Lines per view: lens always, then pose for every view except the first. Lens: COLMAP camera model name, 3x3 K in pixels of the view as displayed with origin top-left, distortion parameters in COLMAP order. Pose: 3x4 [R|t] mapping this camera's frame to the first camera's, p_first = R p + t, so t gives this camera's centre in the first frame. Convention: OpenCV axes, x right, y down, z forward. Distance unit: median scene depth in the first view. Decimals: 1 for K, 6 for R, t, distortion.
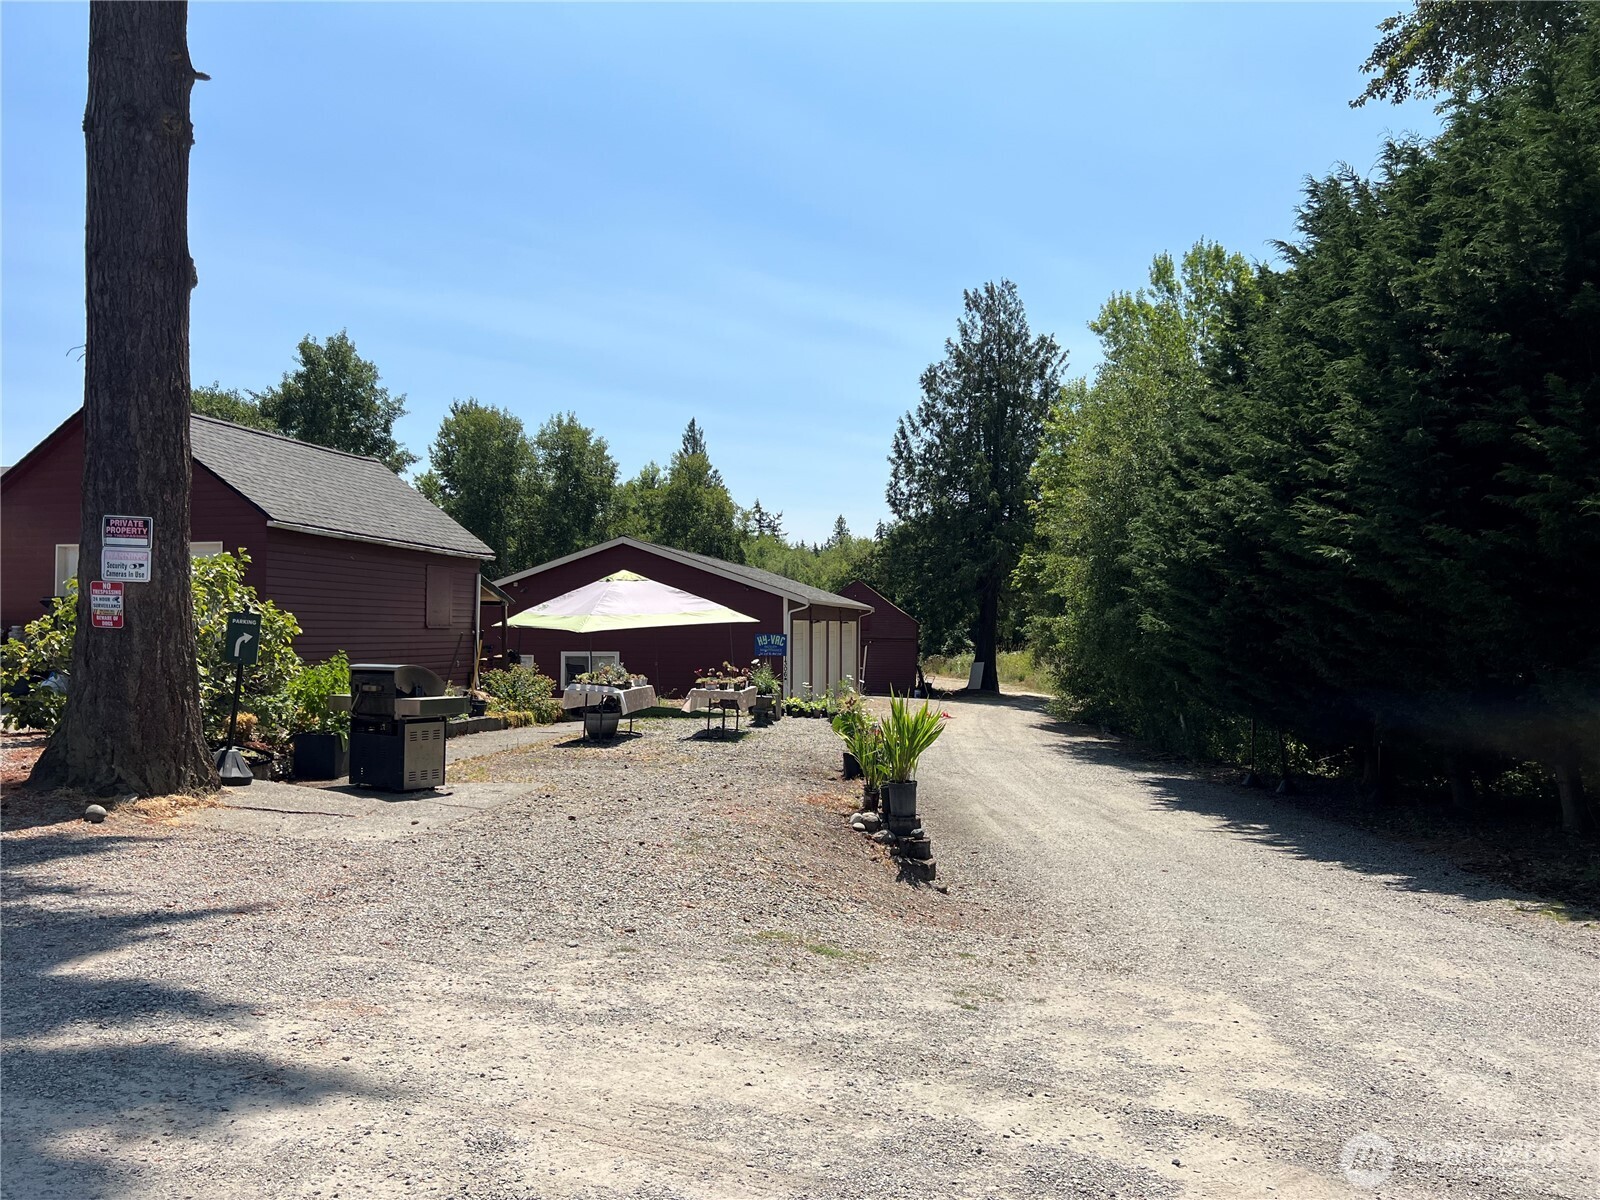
lens RADIAL K [[1213.1, 0, 800.0], [0, 1213.1, 600.0], [0, 0, 1]] dist [0.154015, -0.216610]
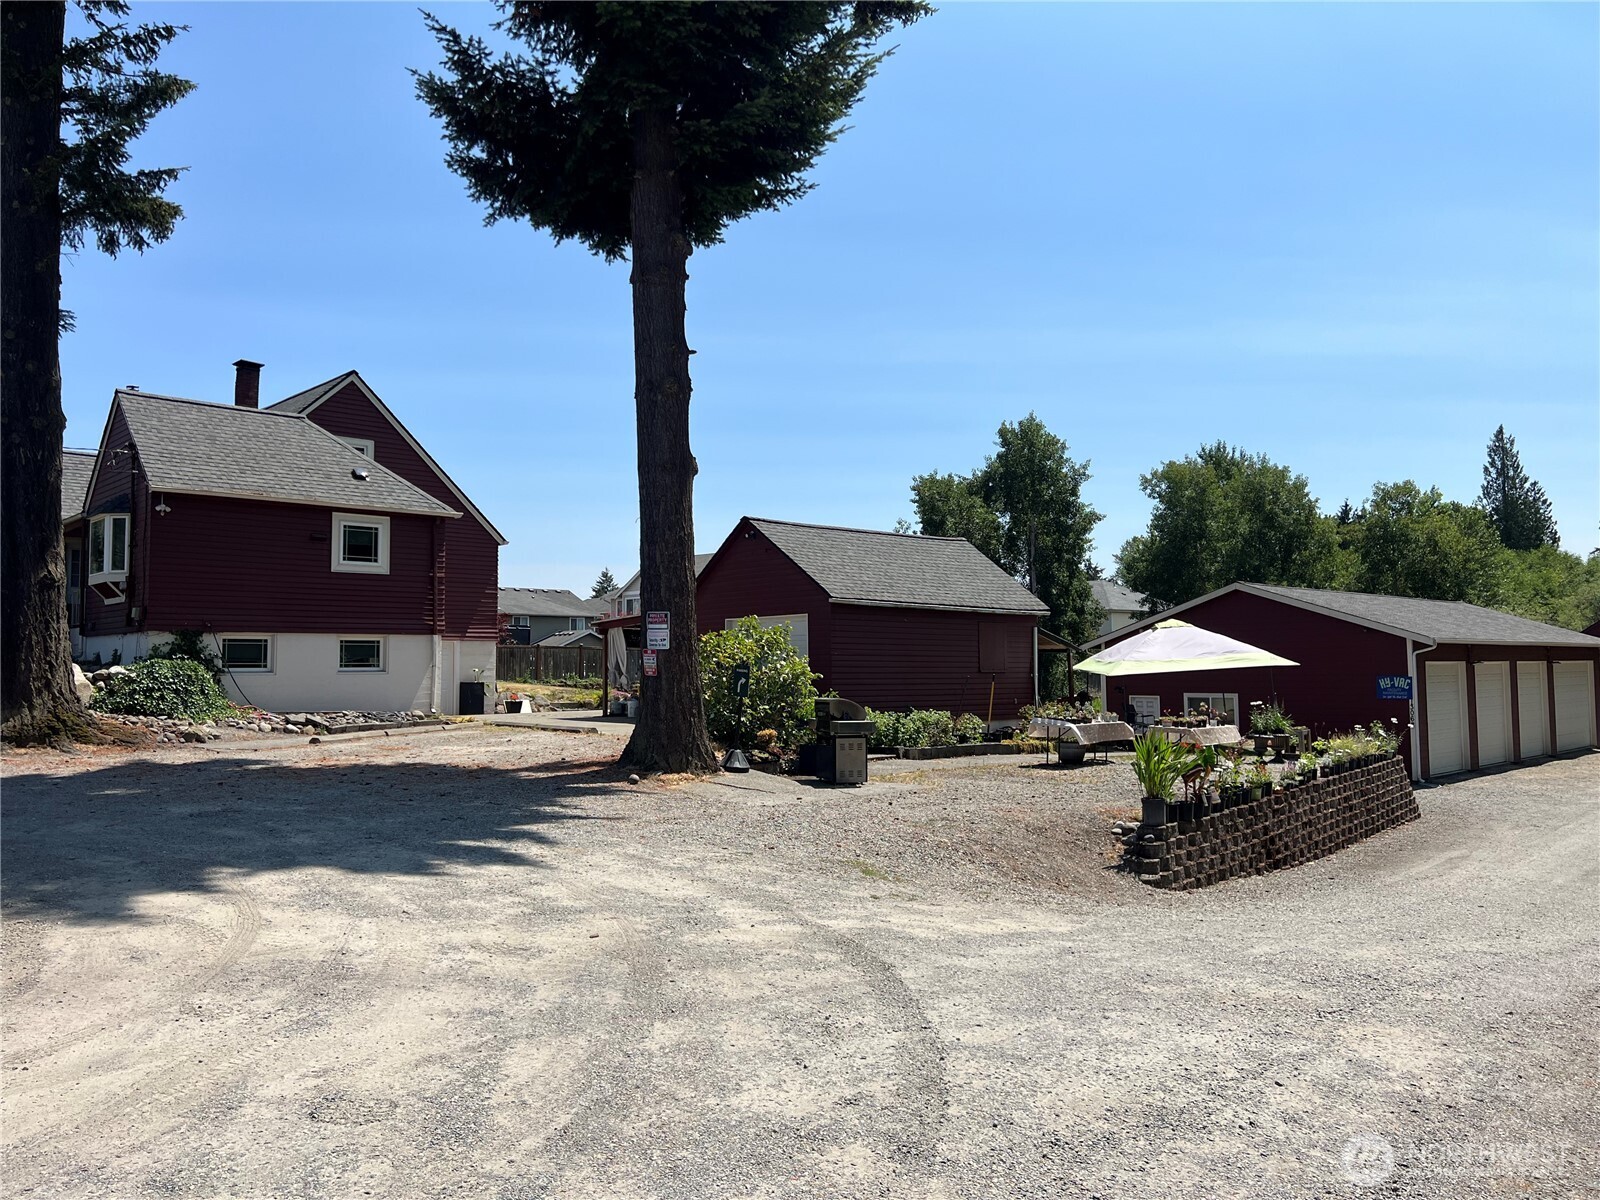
lens RADIAL K [[1213.1, 0, 800.0], [0, 1213.1, 600.0], [0, 0, 1]] dist [0.154015, -0.216610]
pose [[0.813721, -0.041854, -0.579747, 0.312220], [0.022228, 0.998915, -0.040916, -0.004722], [0.580830, 0.020408, 0.813769, -0.141380]]
